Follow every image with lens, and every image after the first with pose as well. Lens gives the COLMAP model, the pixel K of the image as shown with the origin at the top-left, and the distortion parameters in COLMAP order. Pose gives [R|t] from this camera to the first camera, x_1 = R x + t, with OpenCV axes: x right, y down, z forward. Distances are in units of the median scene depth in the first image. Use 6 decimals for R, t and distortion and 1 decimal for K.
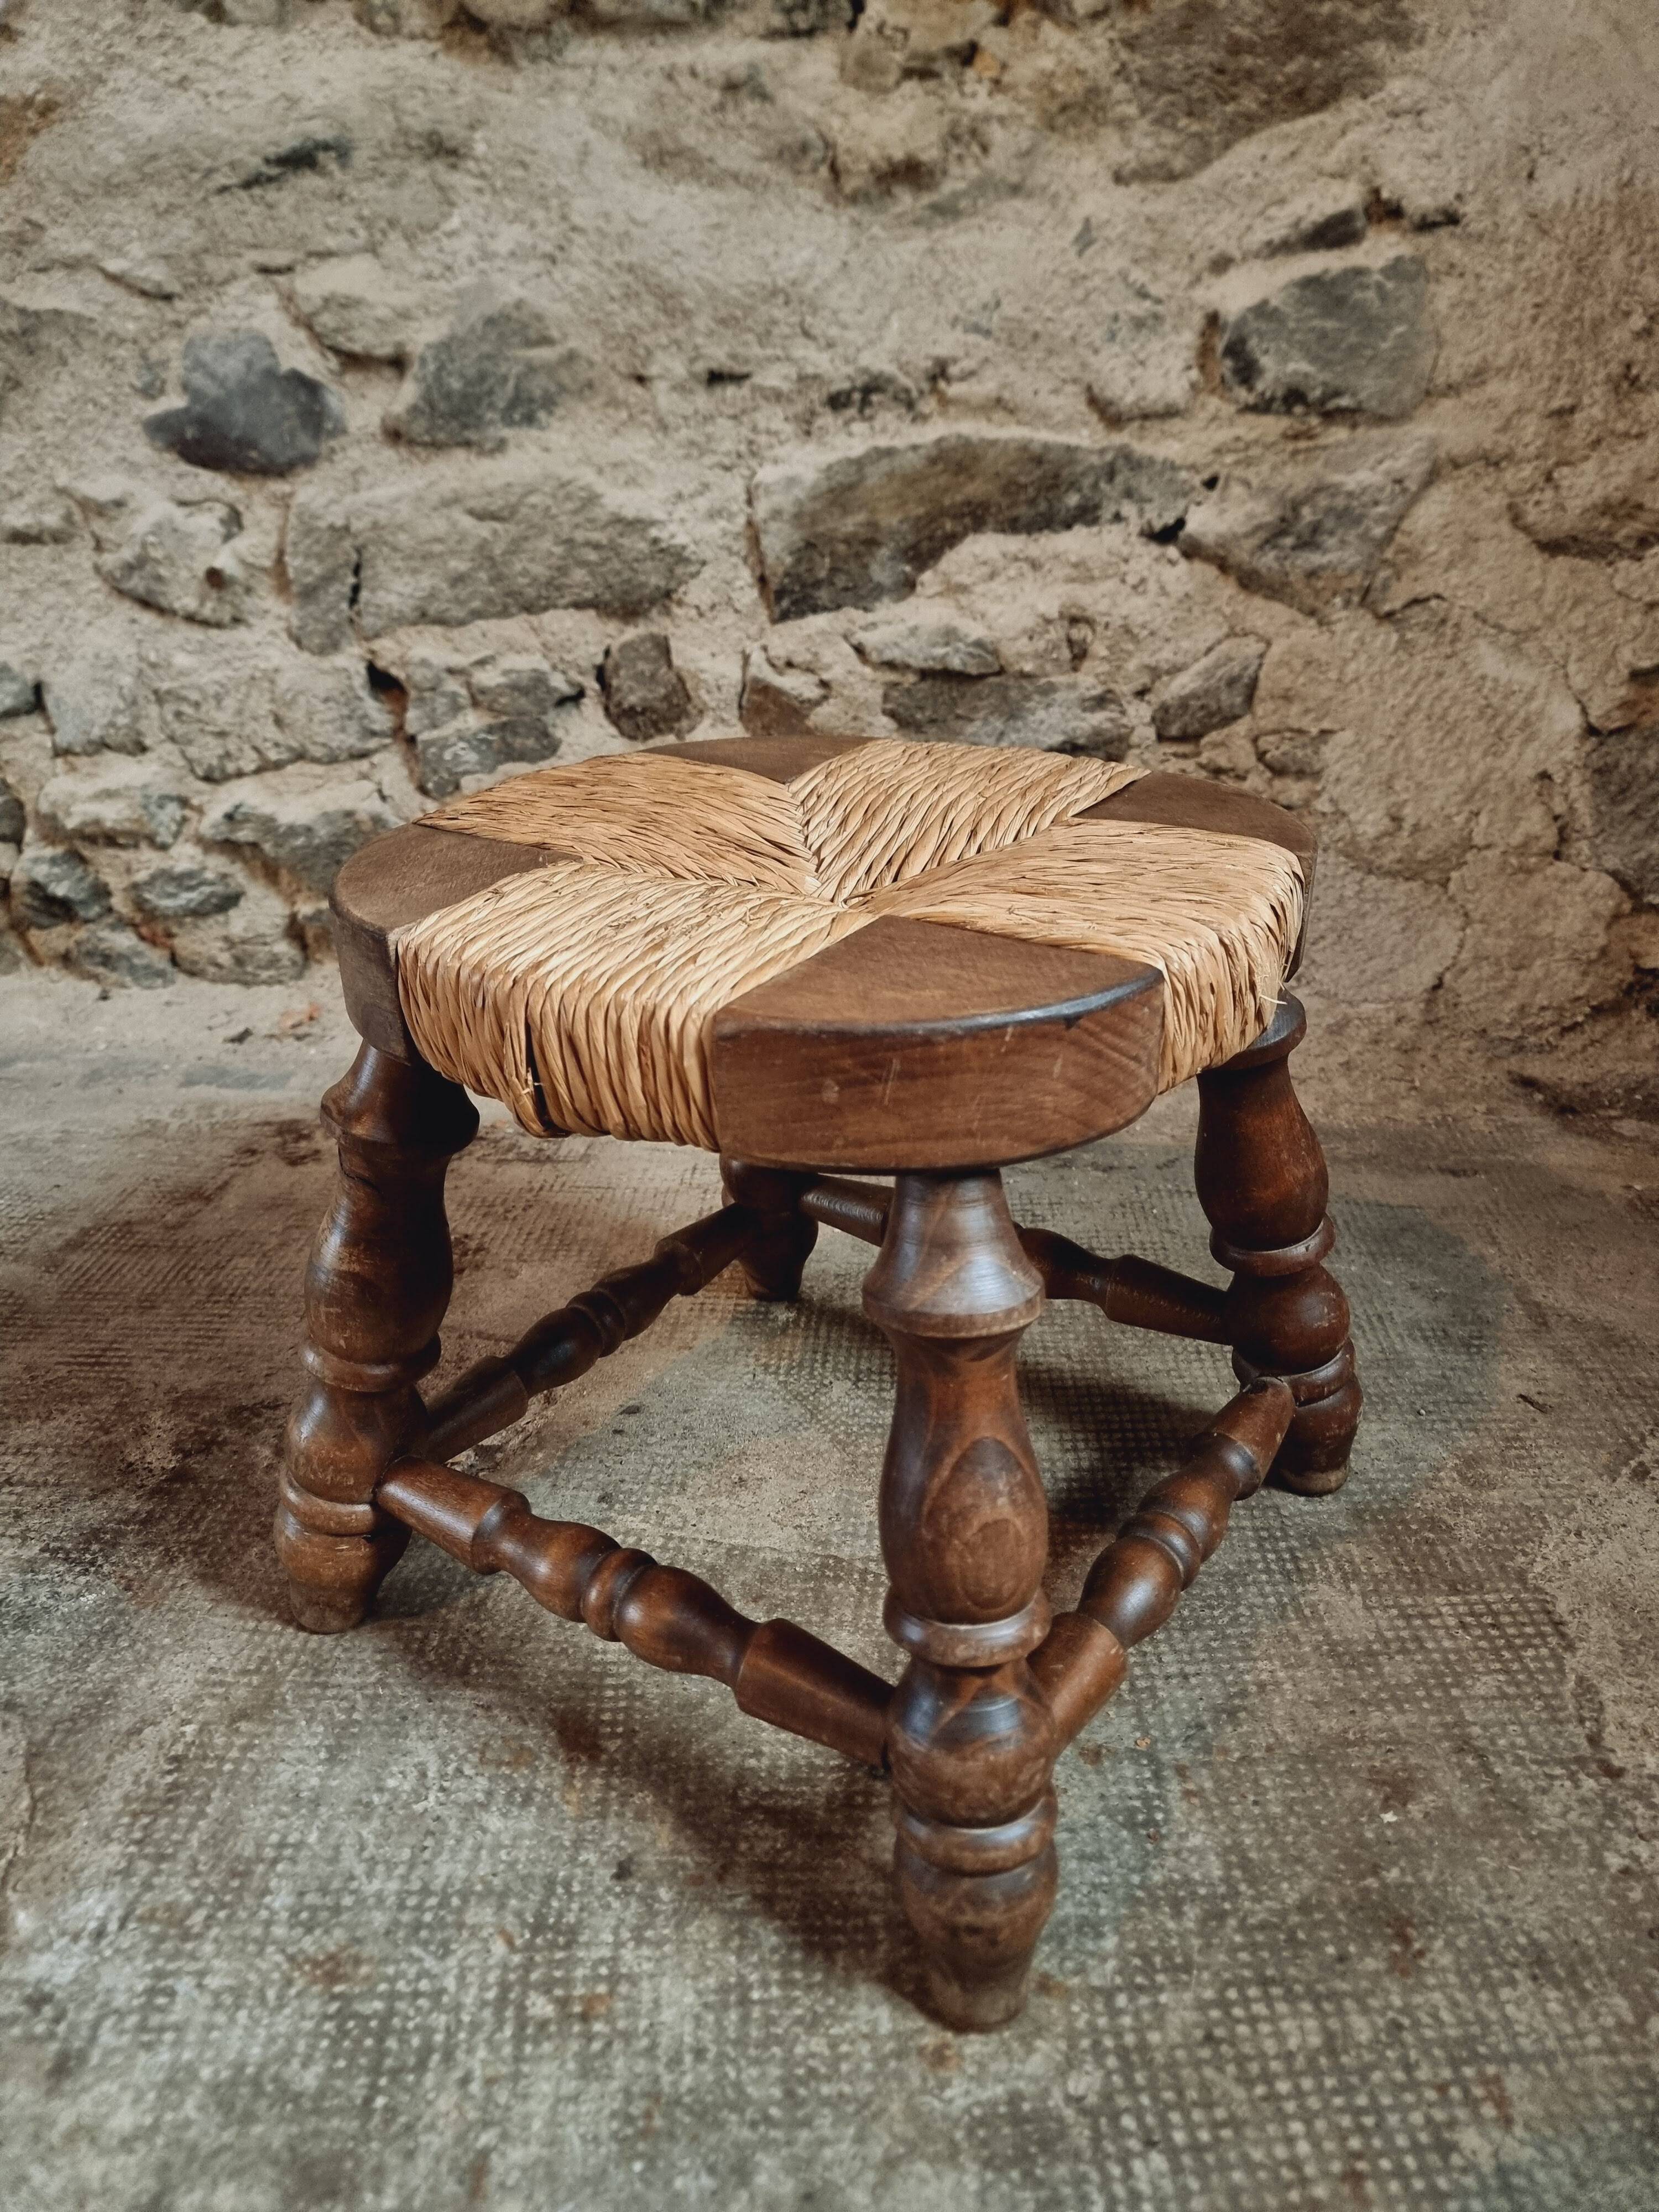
lens RADIAL K [[1564.7, 0, 823.0], [0, 1564.7, 1097.2], [0, 0, 1]] dist [0.053177, -0.052186]
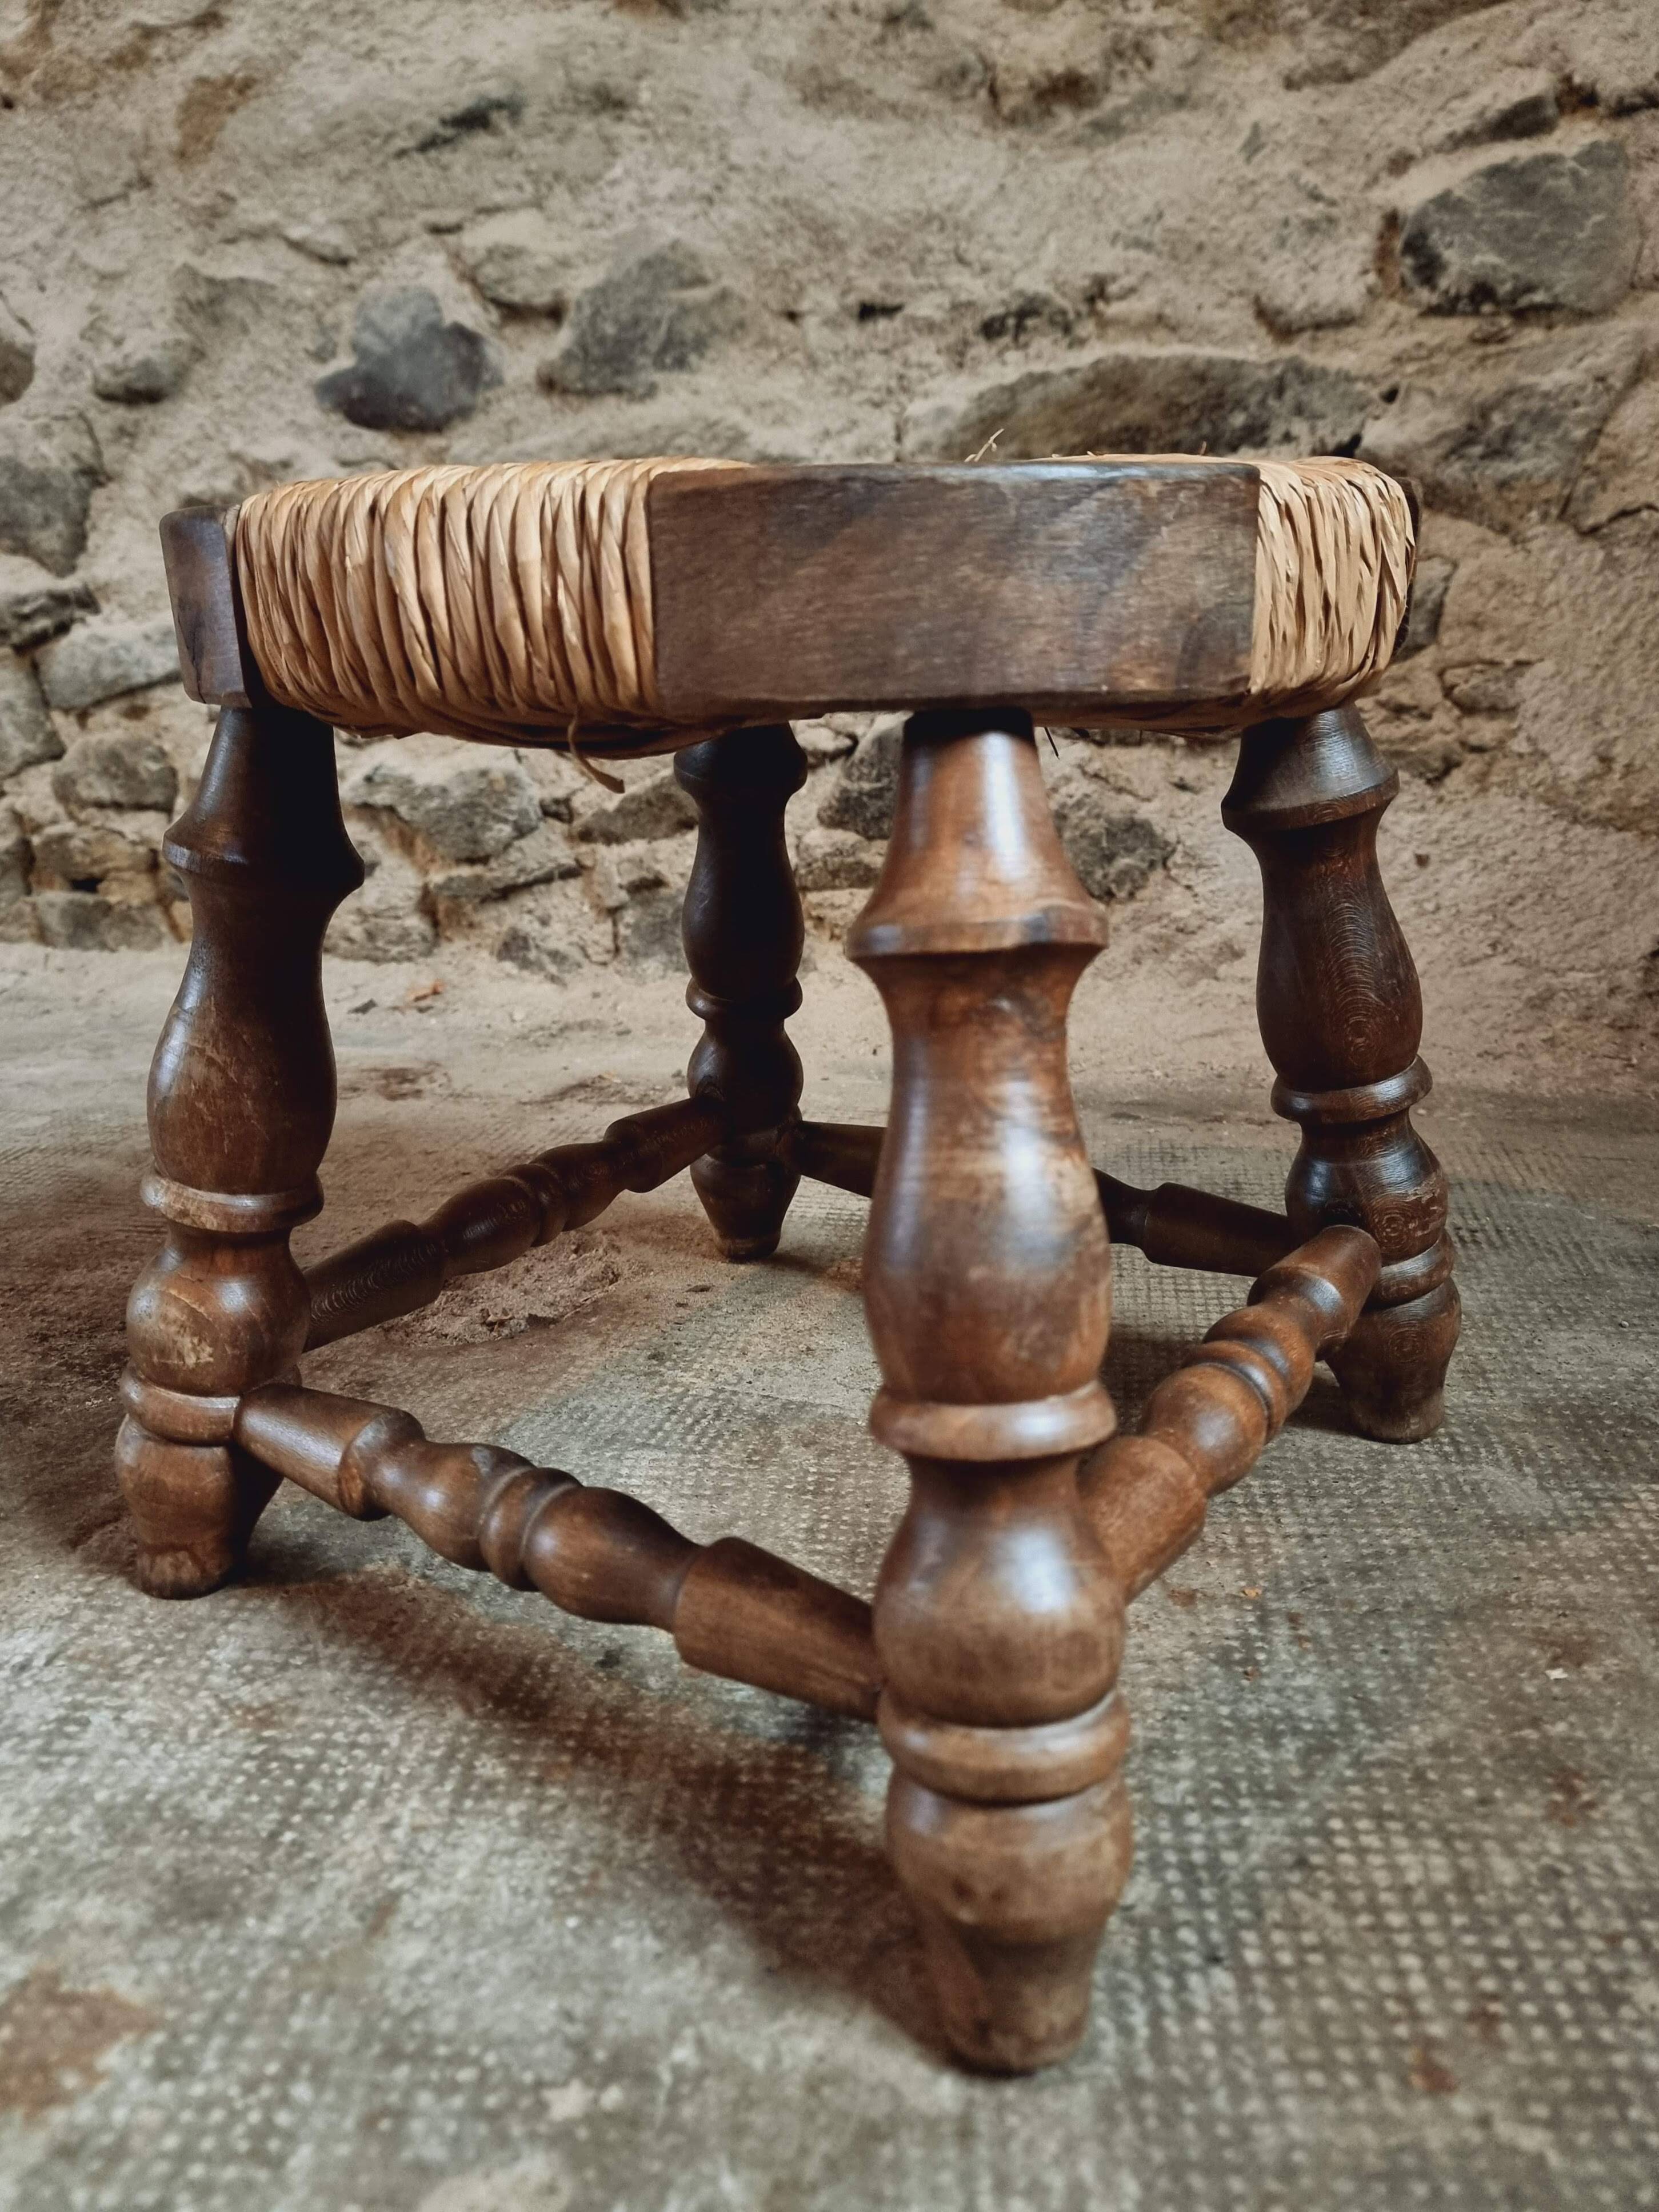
lens RADIAL K [[1618.0, 0, 814.6], [0, 1618.0, 1112.4], [0, 0, 1]] dist [0.056666, -0.052676]
pose [[0.991228, 0.034346, -0.127624, 0.047031], [-0.050085, 0.991236, -0.122243, 0.166417], [0.122307, 0.127563, 0.984260, 0.060990]]
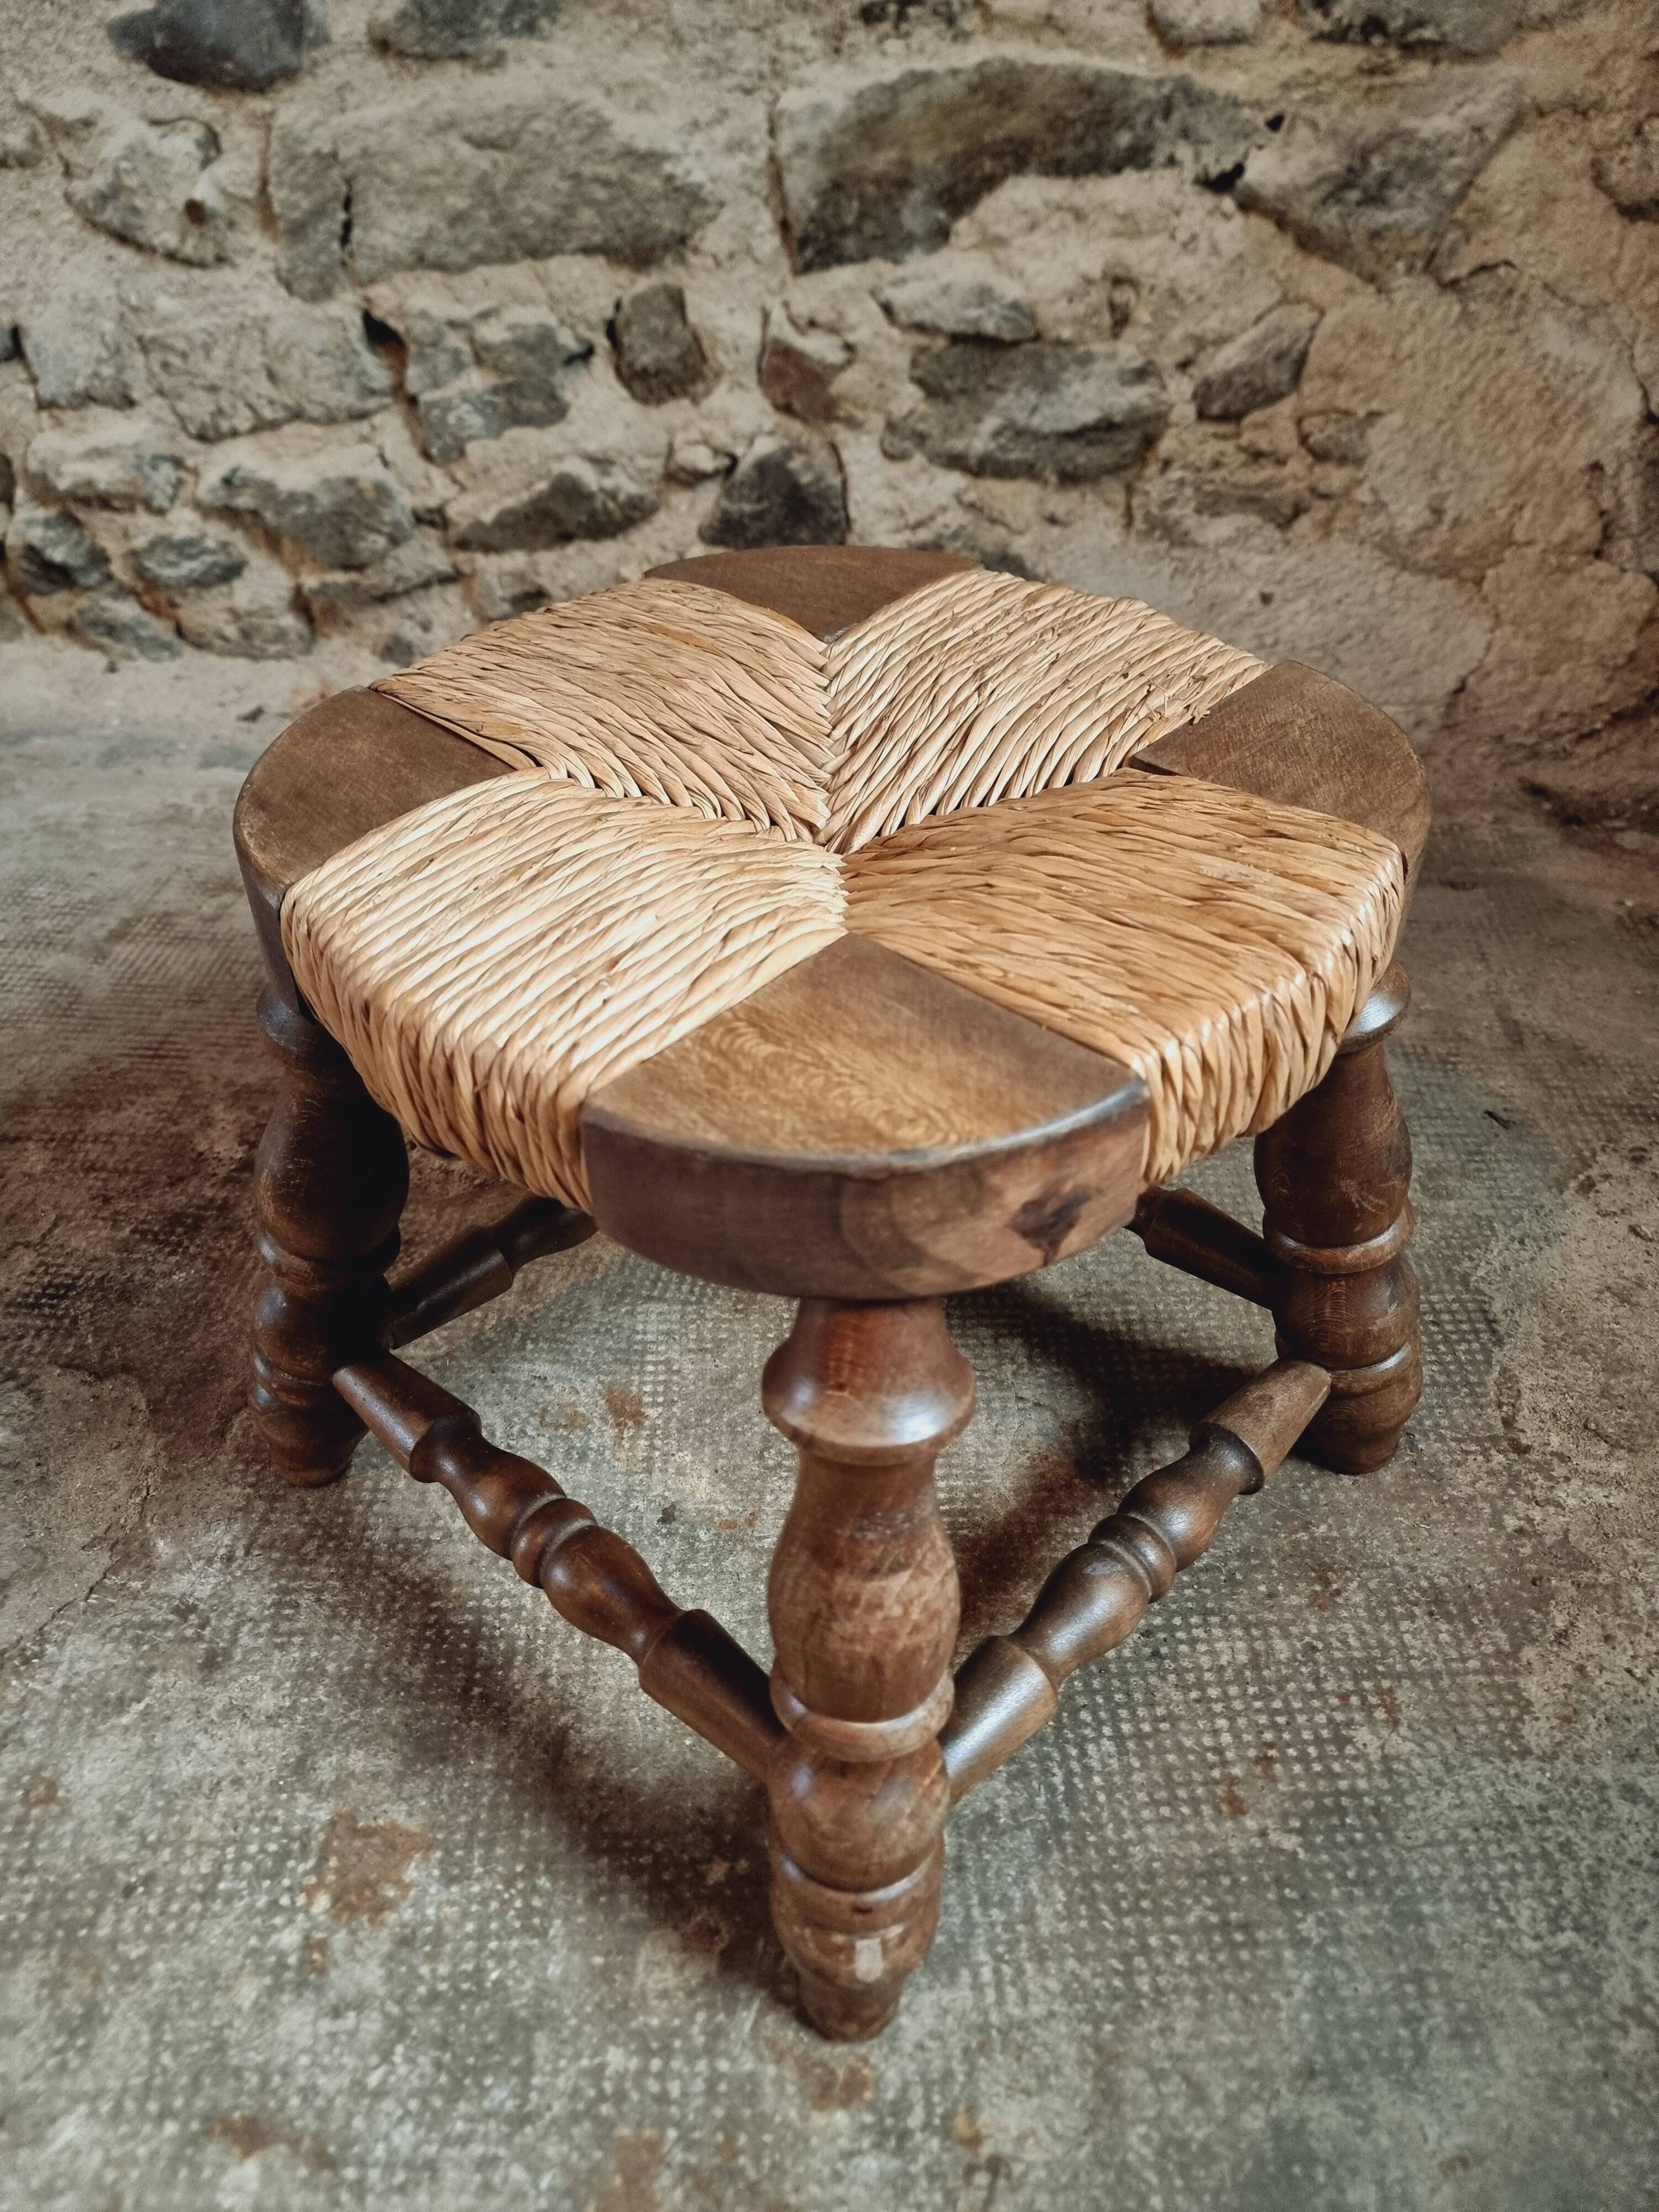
lens RADIAL K [[1574.2, 0, 818.9], [0, 1574.2, 1117.0], [0, 0, 1]] dist [0.051132, -0.048037]
pose [[0.999868, 0.016219, 0.000138, -0.010488], [-0.015781, 0.970805, 0.239352, -0.045985], [0.003748, -0.239323, 0.970933, -0.040495]]
